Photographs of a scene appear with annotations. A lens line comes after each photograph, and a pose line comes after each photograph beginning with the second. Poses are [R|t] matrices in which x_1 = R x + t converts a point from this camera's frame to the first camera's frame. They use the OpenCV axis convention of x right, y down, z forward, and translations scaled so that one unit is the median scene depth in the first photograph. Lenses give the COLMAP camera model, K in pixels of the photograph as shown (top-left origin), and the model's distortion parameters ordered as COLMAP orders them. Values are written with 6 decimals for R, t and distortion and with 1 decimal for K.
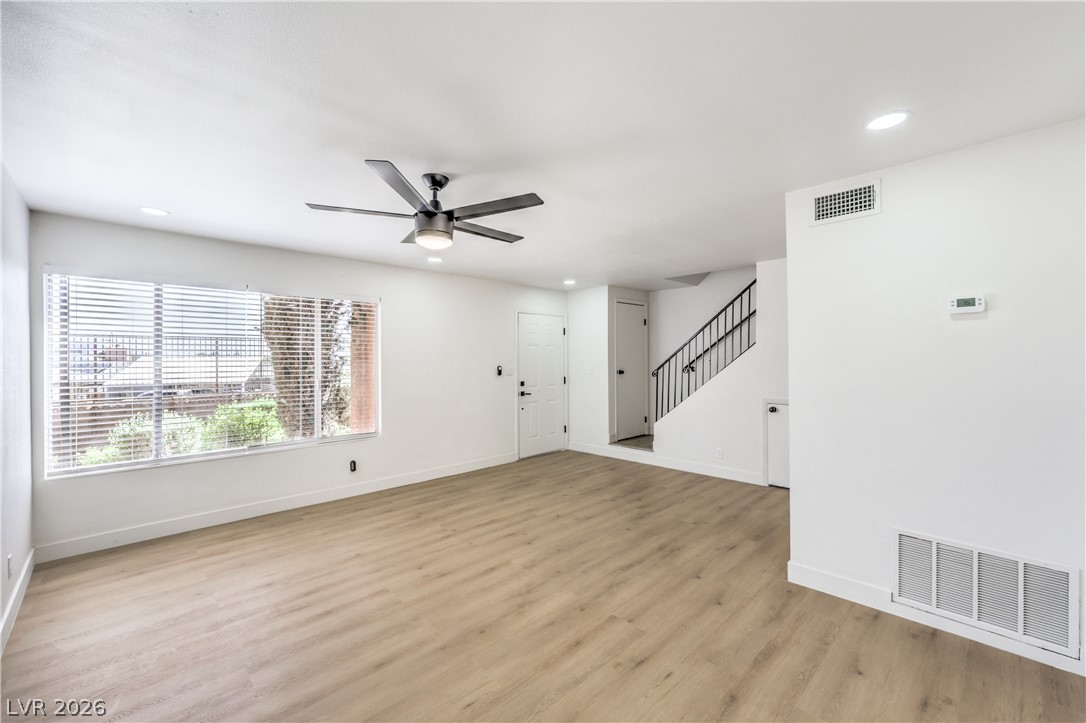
lens RADIAL K [[448.4, 0, 551.0], [0, 448.4, 355.1], [0, 0, 1]] dist [-0.003005, 0.000384]
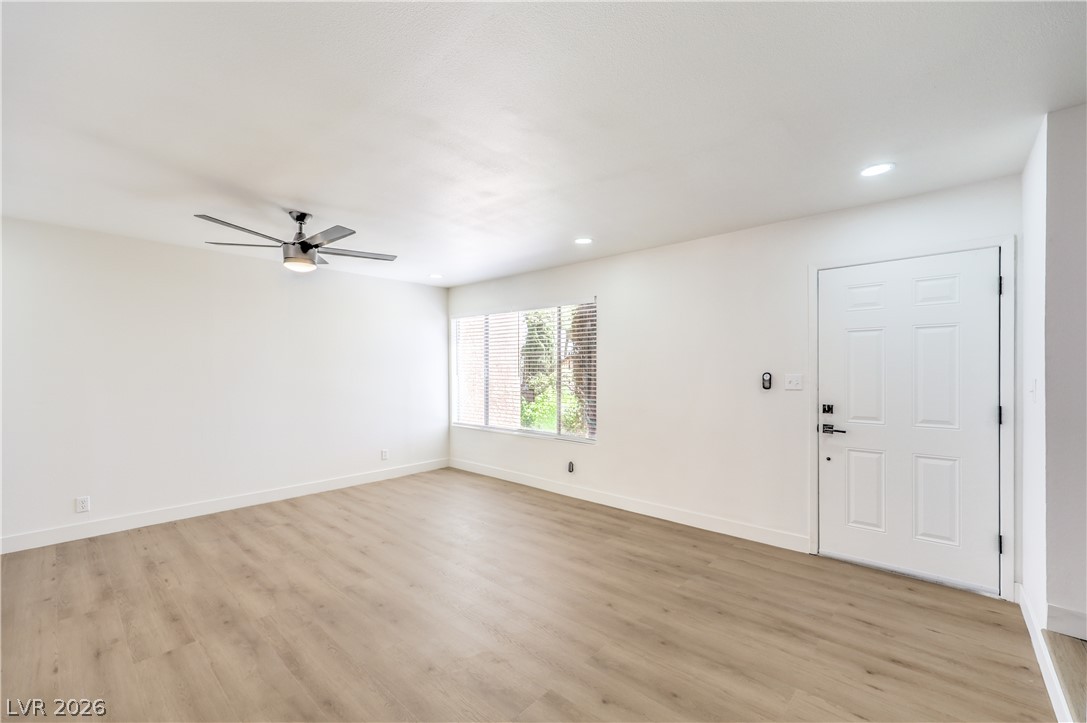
lens RADIAL K [[448.8, 0, 546.5], [0, 448.8, 371.5], [0, 0, 1]] dist [-0.003005, 0.000384]
pose [[0.057467, 0.010746, -0.998290, 0.669642], [0.007820, 0.999907, 0.011214, 0.021338], [0.998317, -0.008451, 0.057378, 1.038833]]
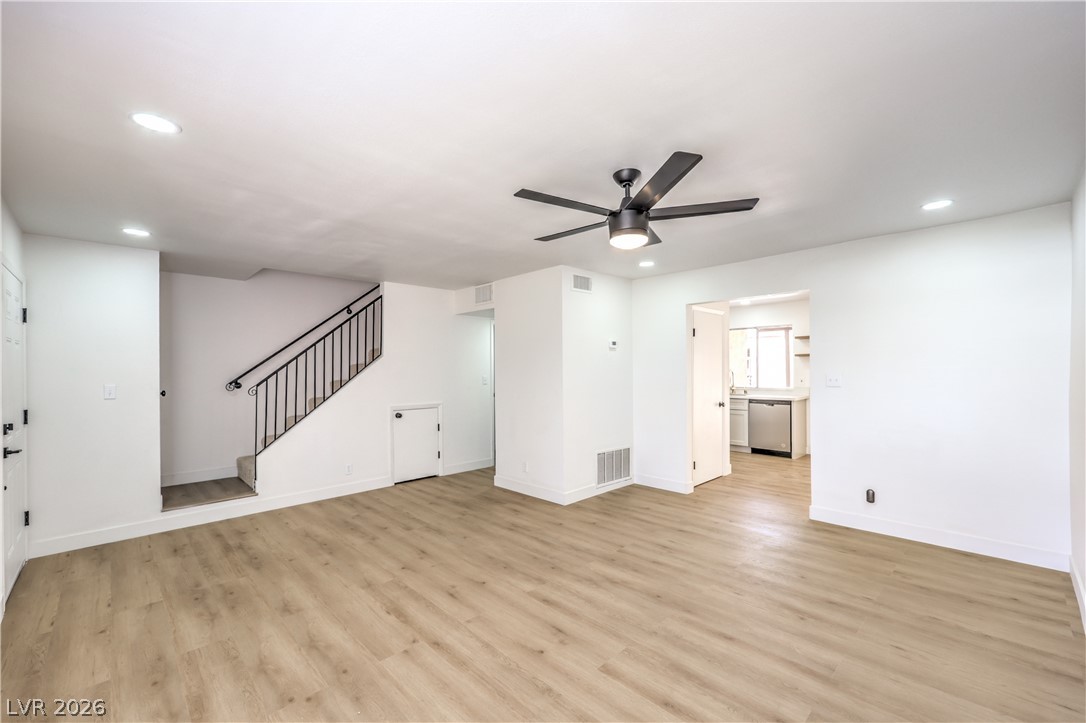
lens RADIAL K [[448.4, 0, 549.5], [0, 448.4, 366.7], [0, 0, 1]] dist [-0.003005, 0.000384]
pose [[-0.001174, 0.012206, 0.999925, -0.786601], [0.005395, 0.999911, -0.012199, 0.016405], [-0.999985, 0.005380, -0.001240, 0.755259]]
